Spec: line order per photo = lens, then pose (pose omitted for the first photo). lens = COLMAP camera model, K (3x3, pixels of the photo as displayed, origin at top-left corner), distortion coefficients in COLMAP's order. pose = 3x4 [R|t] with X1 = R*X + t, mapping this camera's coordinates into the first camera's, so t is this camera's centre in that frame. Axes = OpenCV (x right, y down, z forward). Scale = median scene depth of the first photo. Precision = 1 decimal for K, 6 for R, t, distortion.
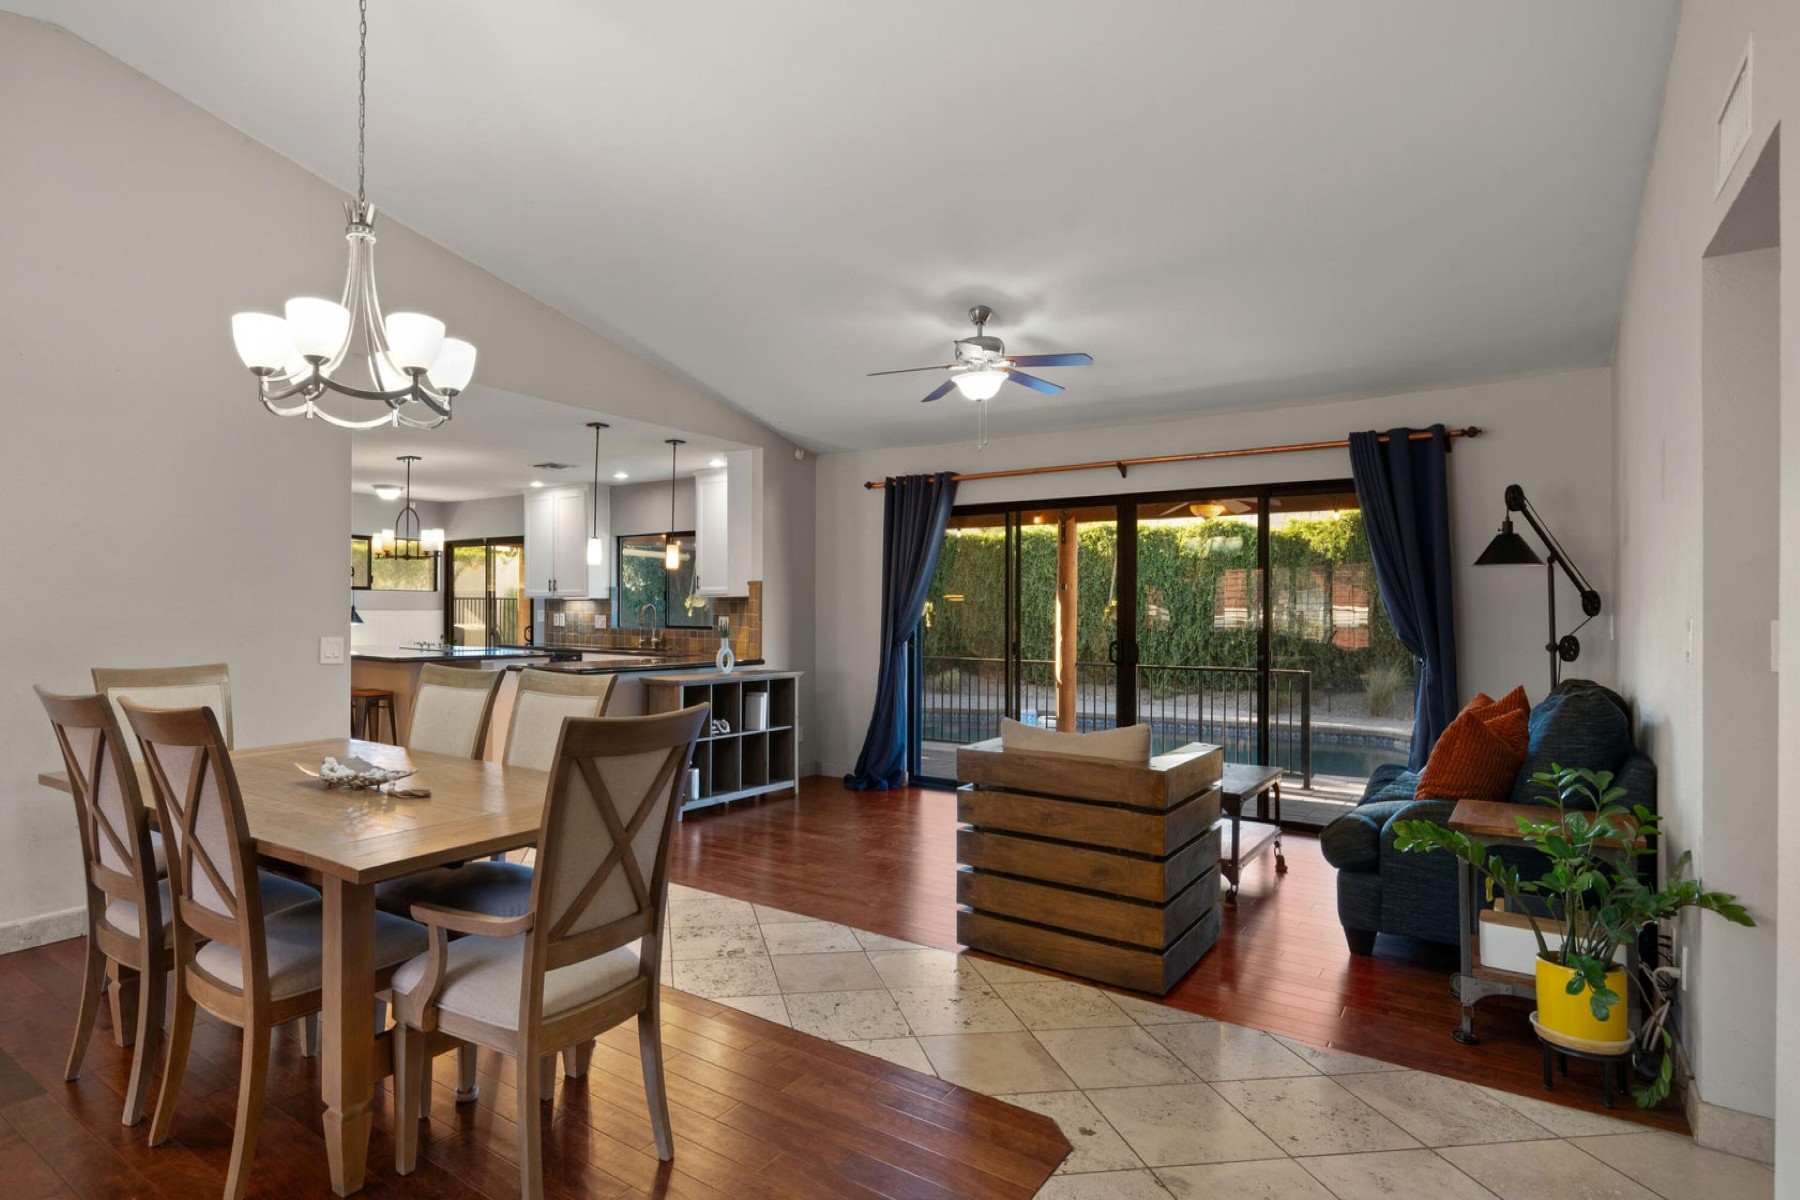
lens RADIAL K [[929.1, 0, 845.0], [0, 929.1, 602.9], [0, 0, 1]] dist [0.002308, 0.000045]
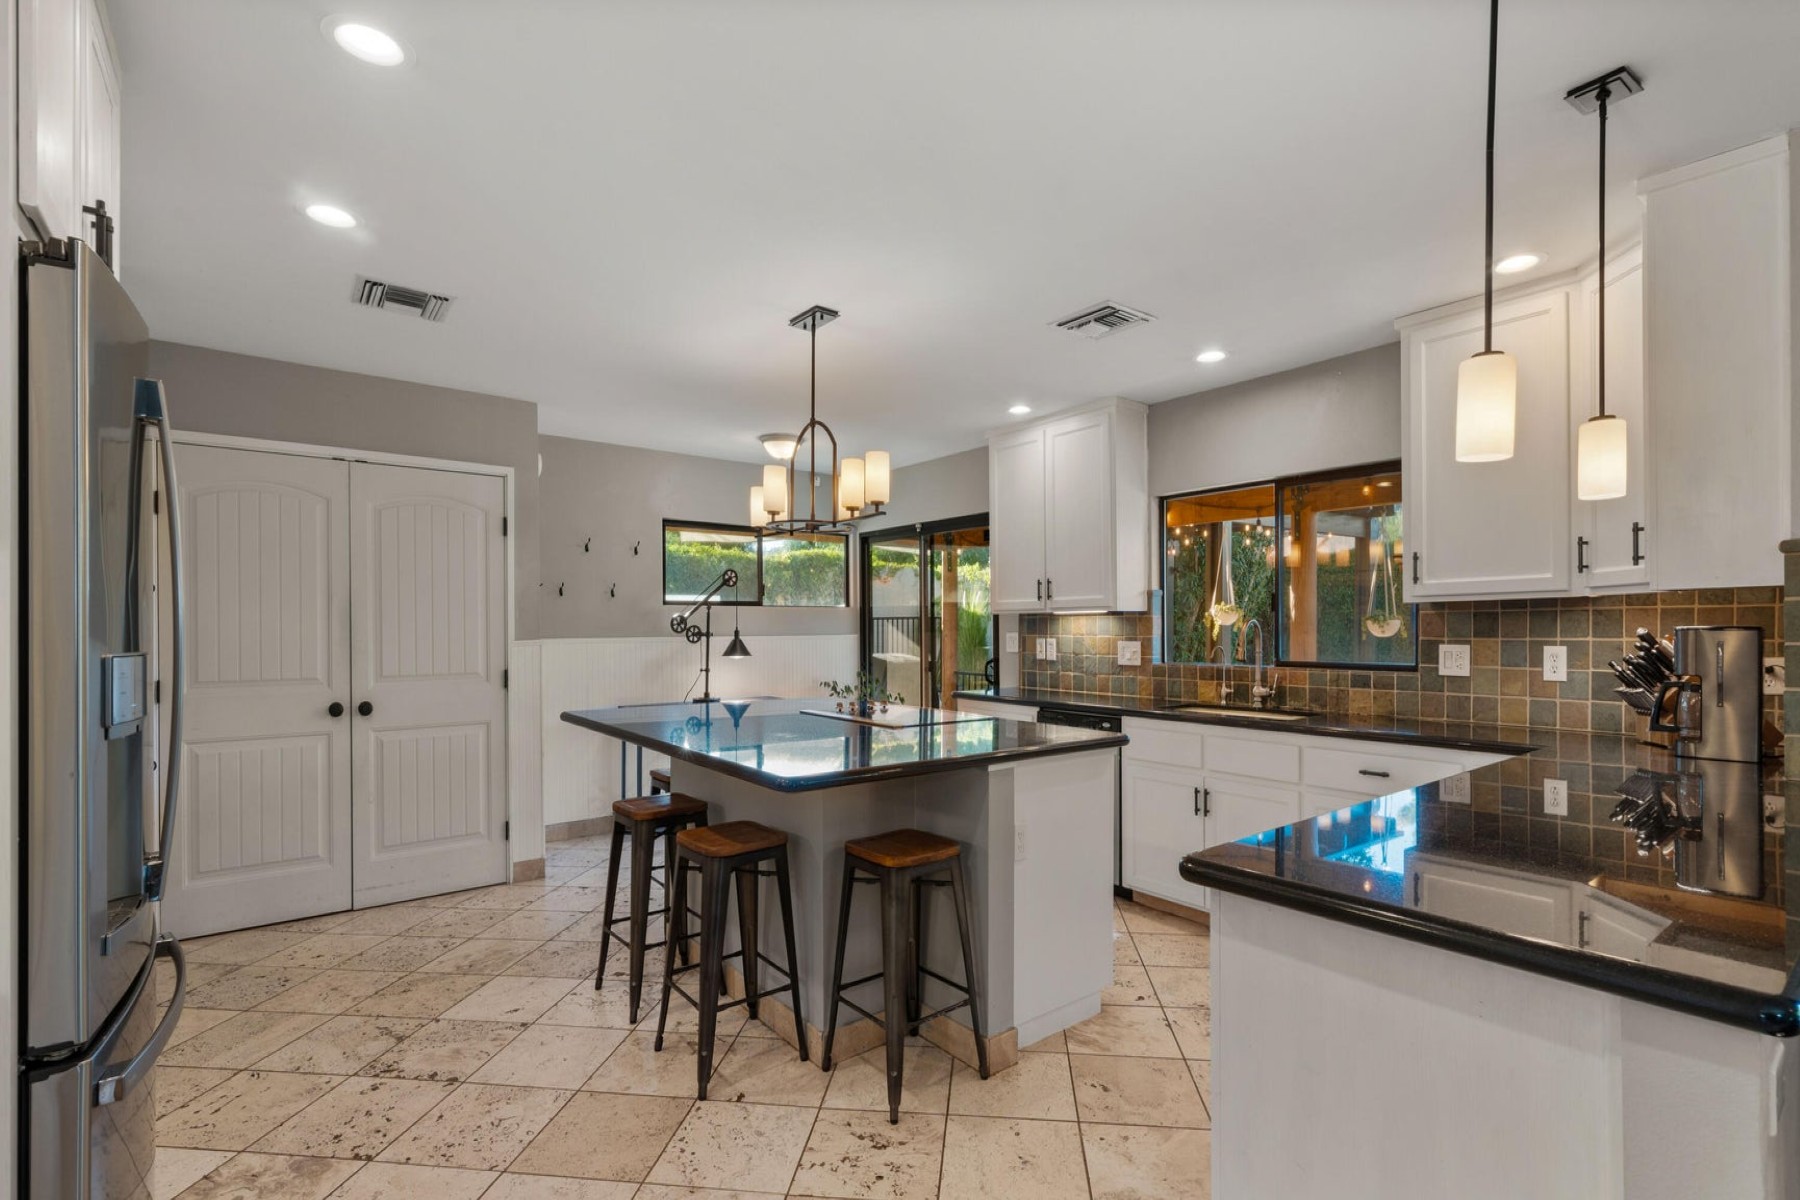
lens RADIAL K [[841.8, 0, 906.8], [0, 841.8, 628.5], [0, 0, 1]] dist [0.001262, 0.000144]
pose [[0.948398, -0.010796, -0.316899, -0.241692], [0.013048, 0.999902, 0.004986, 0.001384], [0.316814, -0.008863, 0.948446, 0.505541]]
